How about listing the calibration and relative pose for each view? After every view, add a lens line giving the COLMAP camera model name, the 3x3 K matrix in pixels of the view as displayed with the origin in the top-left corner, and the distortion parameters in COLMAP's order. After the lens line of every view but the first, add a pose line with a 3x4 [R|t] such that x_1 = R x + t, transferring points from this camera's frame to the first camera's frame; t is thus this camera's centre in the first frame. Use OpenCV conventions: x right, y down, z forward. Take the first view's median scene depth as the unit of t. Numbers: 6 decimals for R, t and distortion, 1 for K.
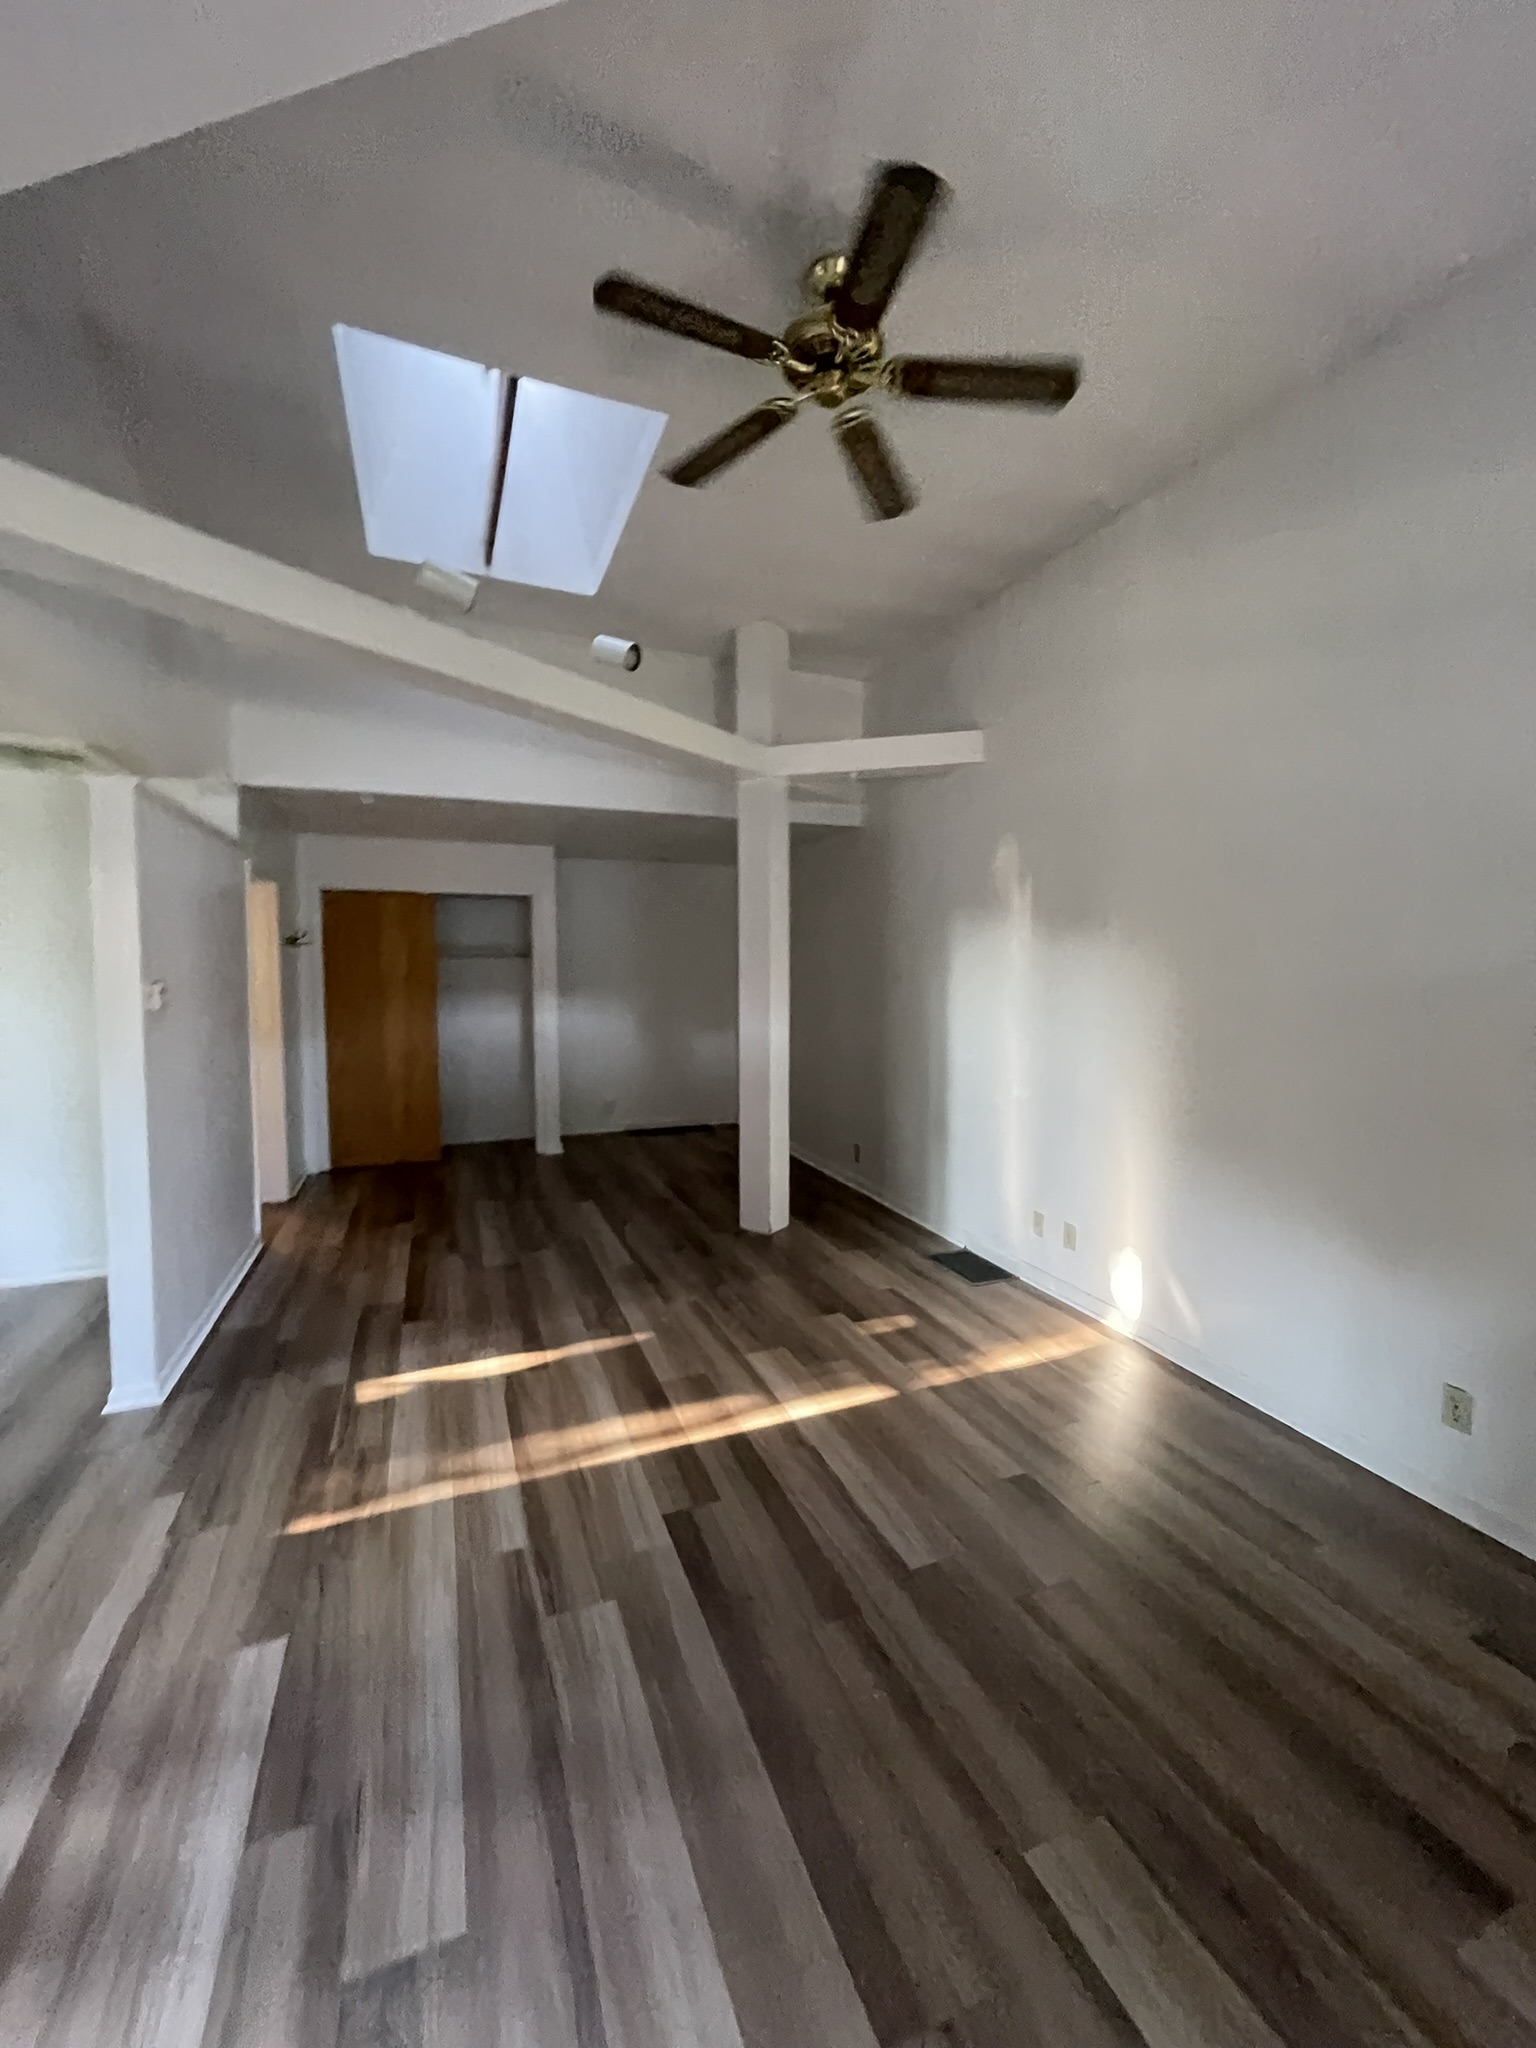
lens RADIAL K [[827.7, 0, 763.3], [0, 827.7, 1014.8], [0, 0, 1]] dist [-0.004754, 0.001208]
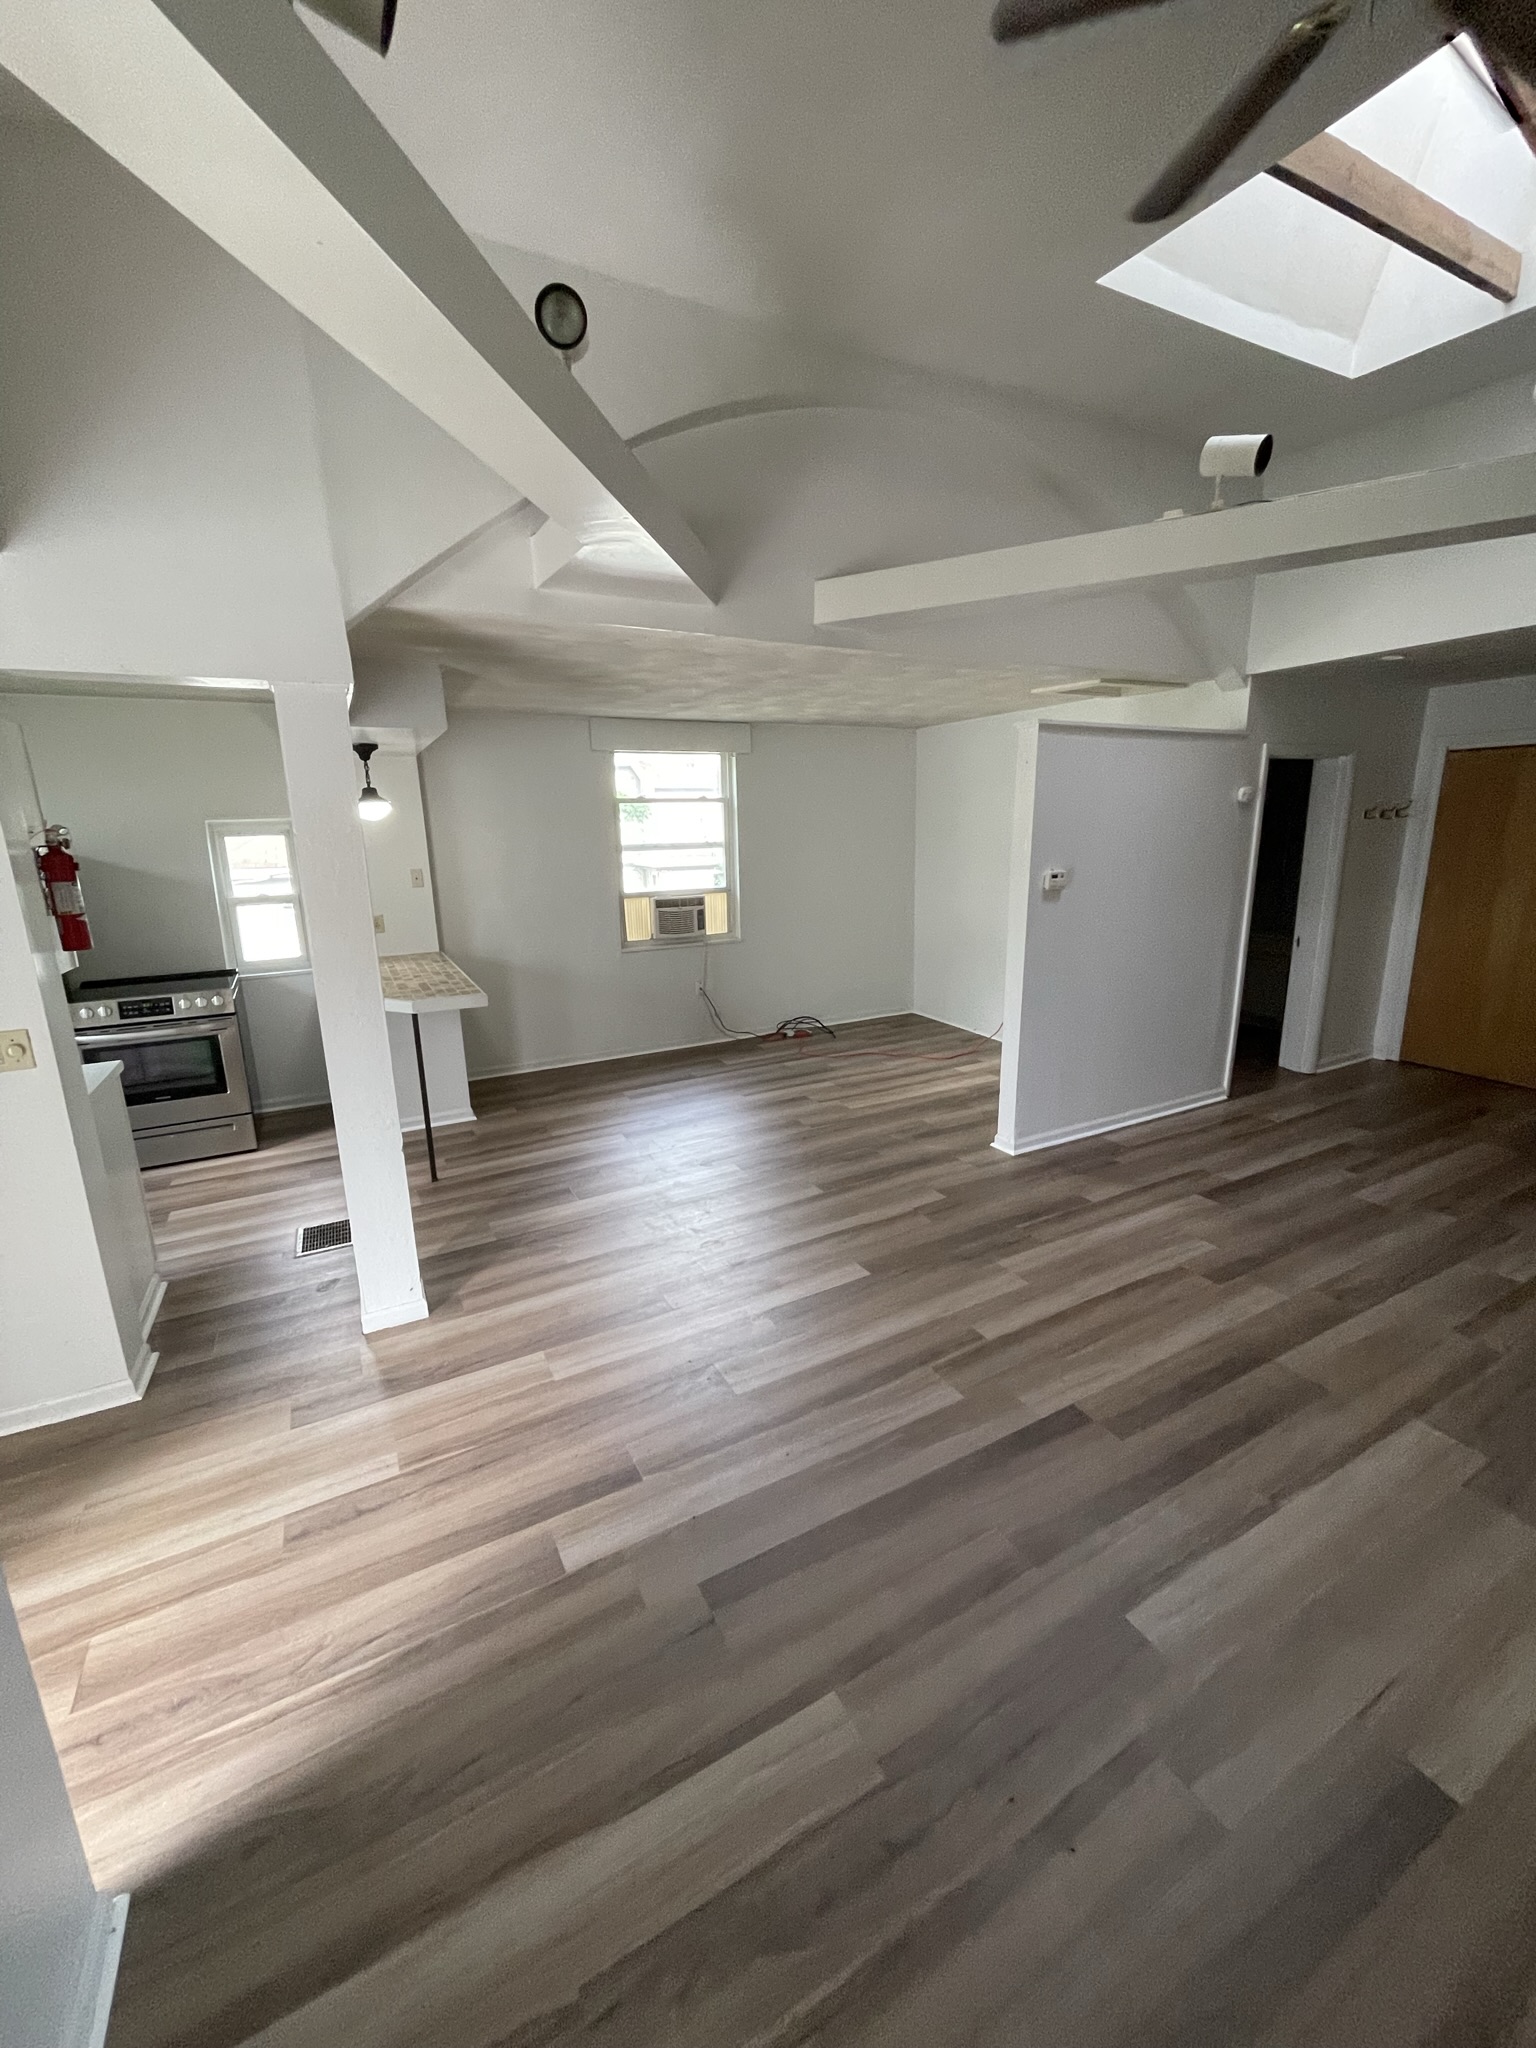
lens RADIAL K [[827.7, 0, 763.3], [0, 827.7, 1011.8], [0, 0, 1]] dist [-0.004754, 0.001208]
pose [[0.113926, 0.220778, -0.968648, 0.506257], [-0.037943, 0.975251, 0.217820, -0.075594], [0.992764, 0.011937, 0.119484, 0.308242]]
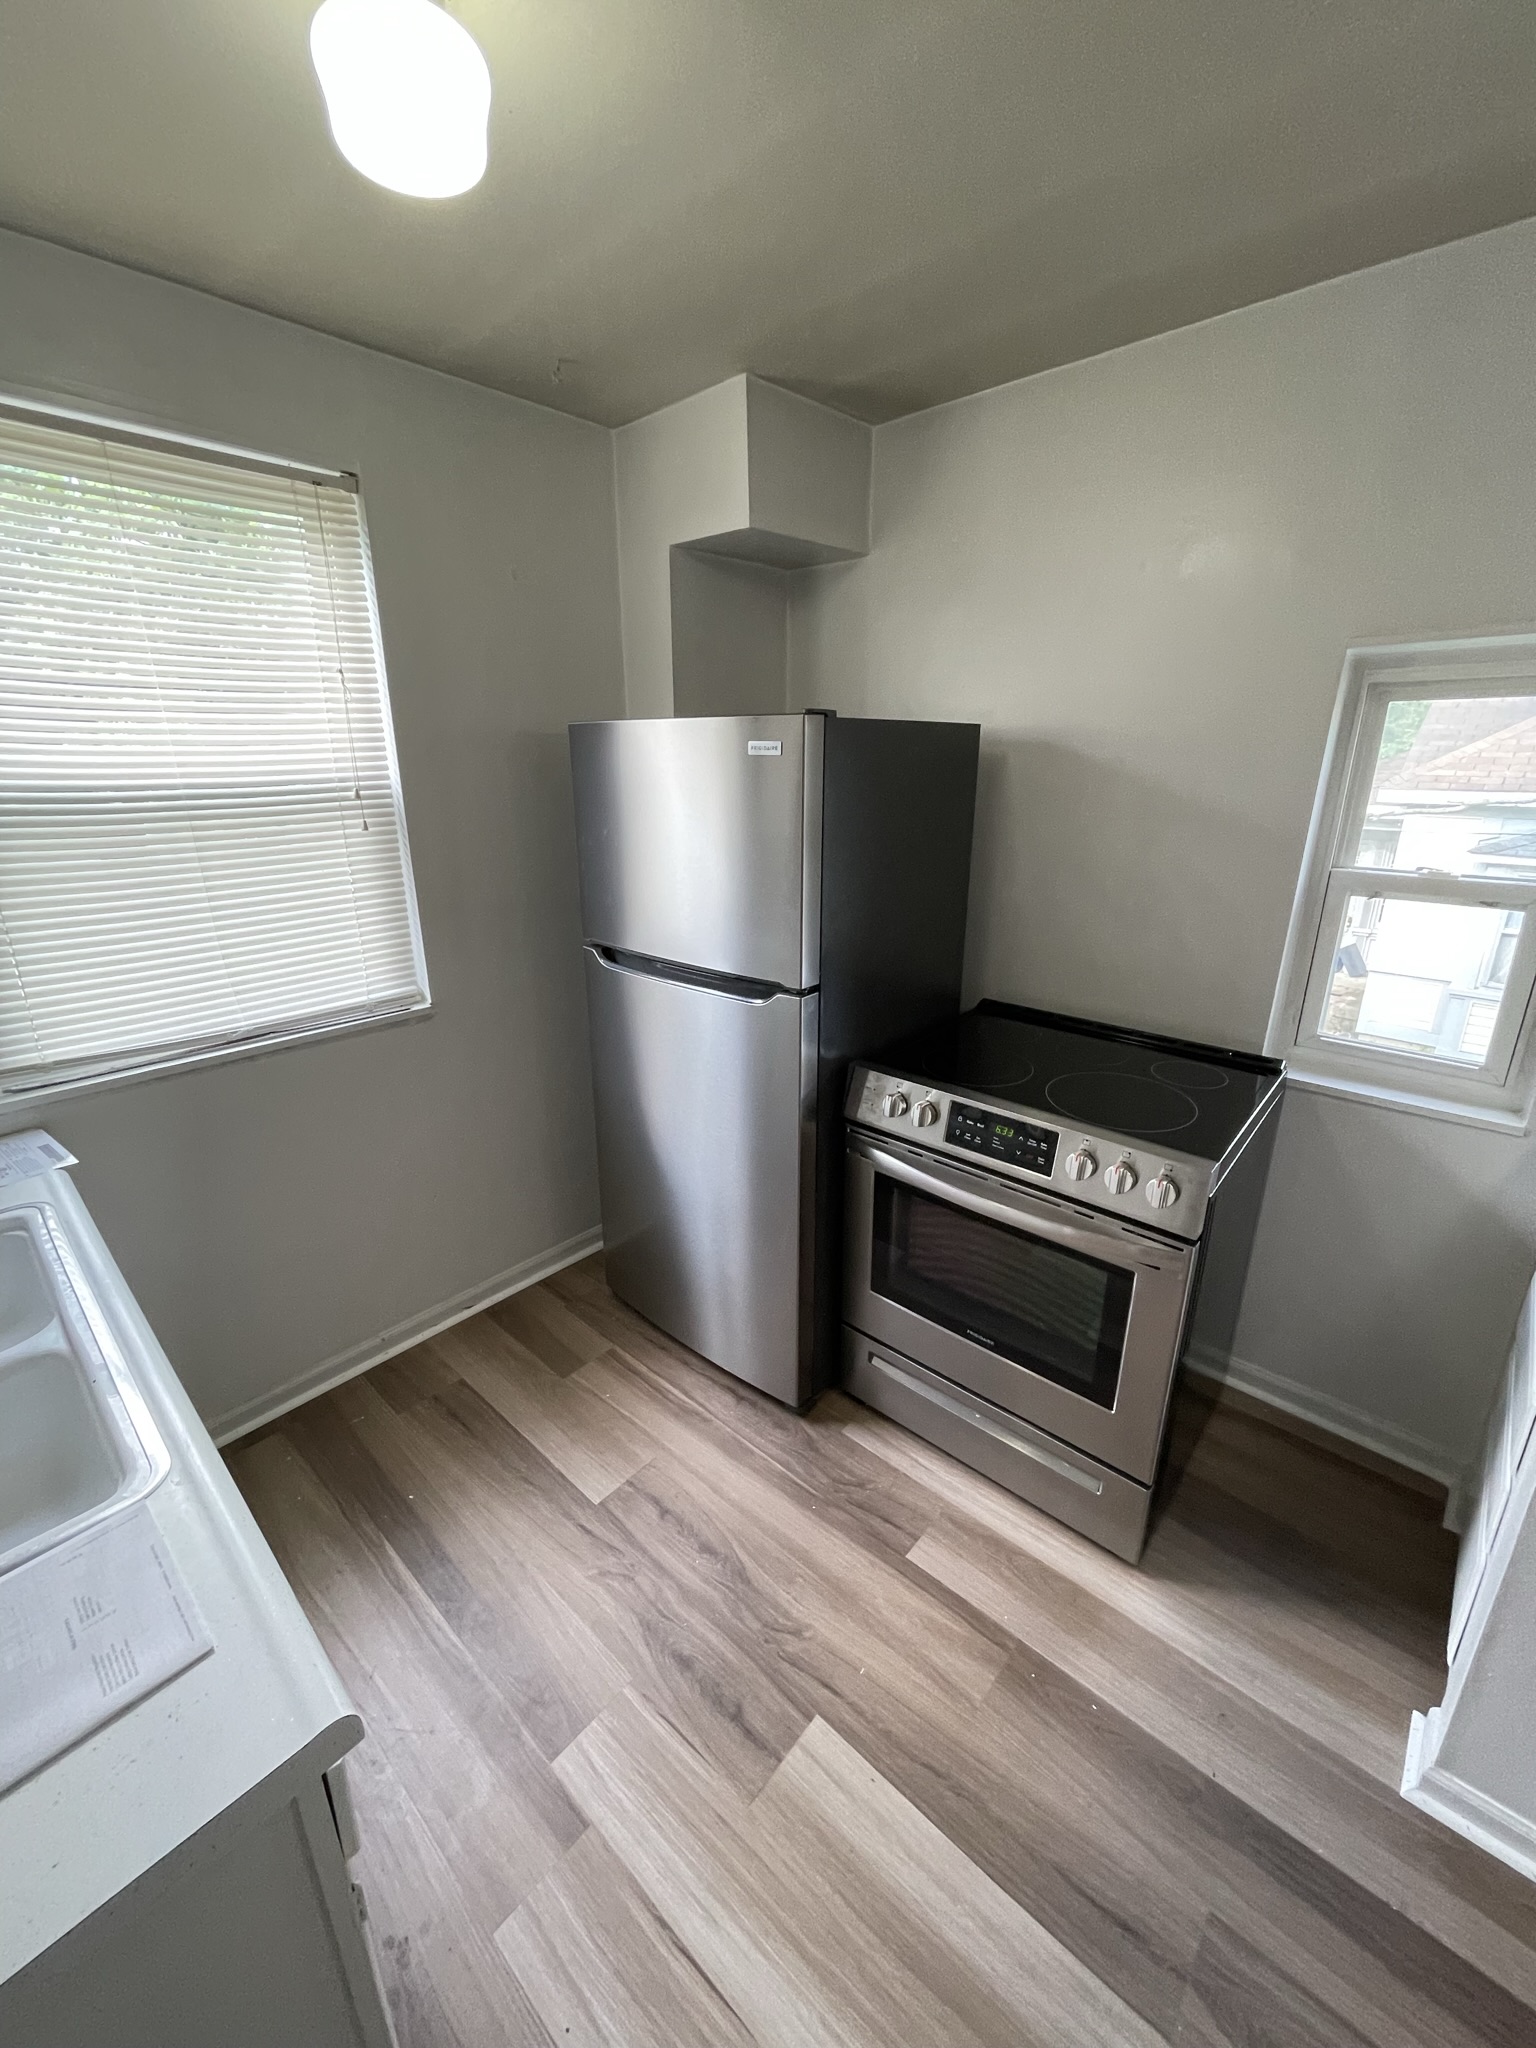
lens RADIAL K [[827.7, 0, 765.6], [0, 827.7, 1012.4], [0, 0, 1]] dist [-0.004754, 0.001208]
pose [[-0.893671, 0.138648, -0.426765, -0.469045], [-0.023259, 0.935476, 0.352625, -0.013747], [0.448119, 0.325057, -0.832783, -0.138334]]
